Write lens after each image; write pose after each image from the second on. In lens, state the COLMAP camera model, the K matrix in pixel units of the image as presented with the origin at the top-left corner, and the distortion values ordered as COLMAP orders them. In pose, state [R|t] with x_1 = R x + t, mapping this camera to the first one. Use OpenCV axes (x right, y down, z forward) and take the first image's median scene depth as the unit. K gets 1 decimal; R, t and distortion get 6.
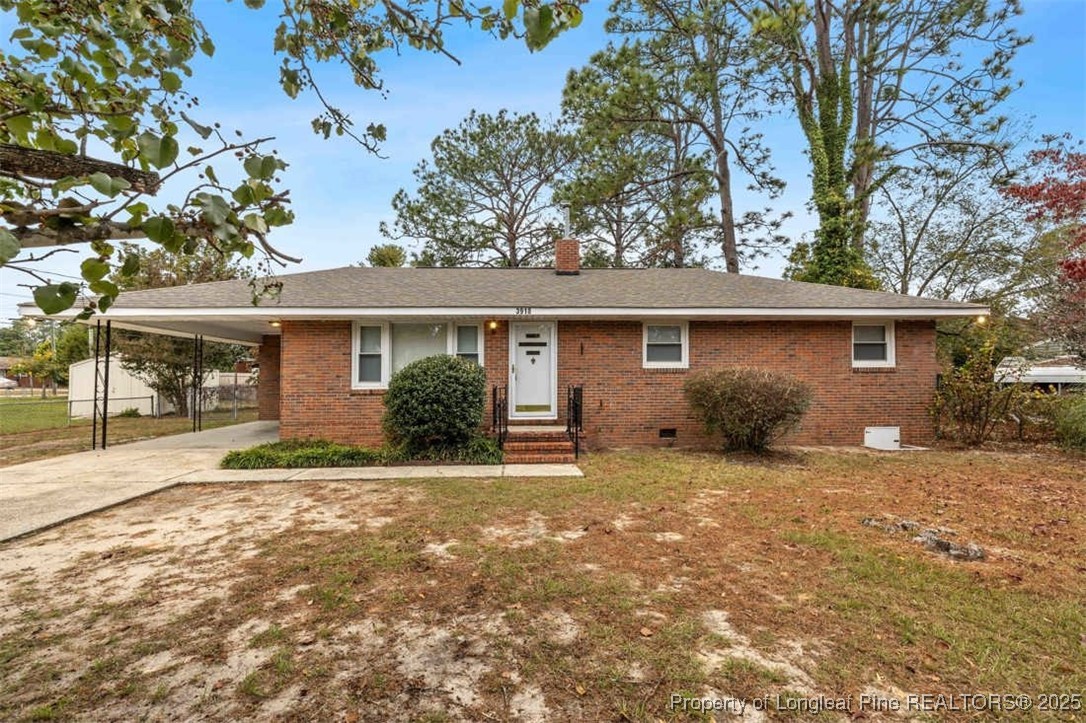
lens RADIAL K [[457.5, 0, 542.4], [0, 457.5, 367.4], [0, 0, 1]] dist [0.004839, -0.000136]
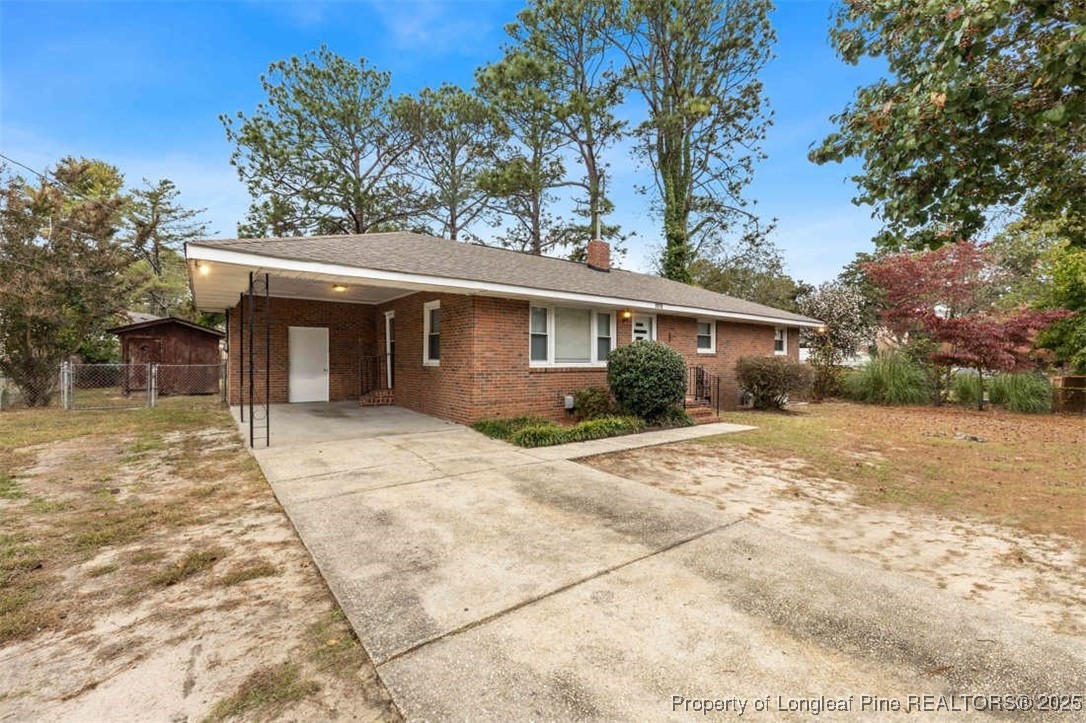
lens RADIAL K [[457.5, 0, 543.9], [0, 457.5, 361.9], [0, 0, 1]] dist [0.004839, -0.000136]
pose [[0.822298, 0.008514, 0.568993, -0.942669], [-0.030780, 0.999090, 0.029533, 0.003450], [-0.568224, -0.041799, 0.821812, 0.123105]]
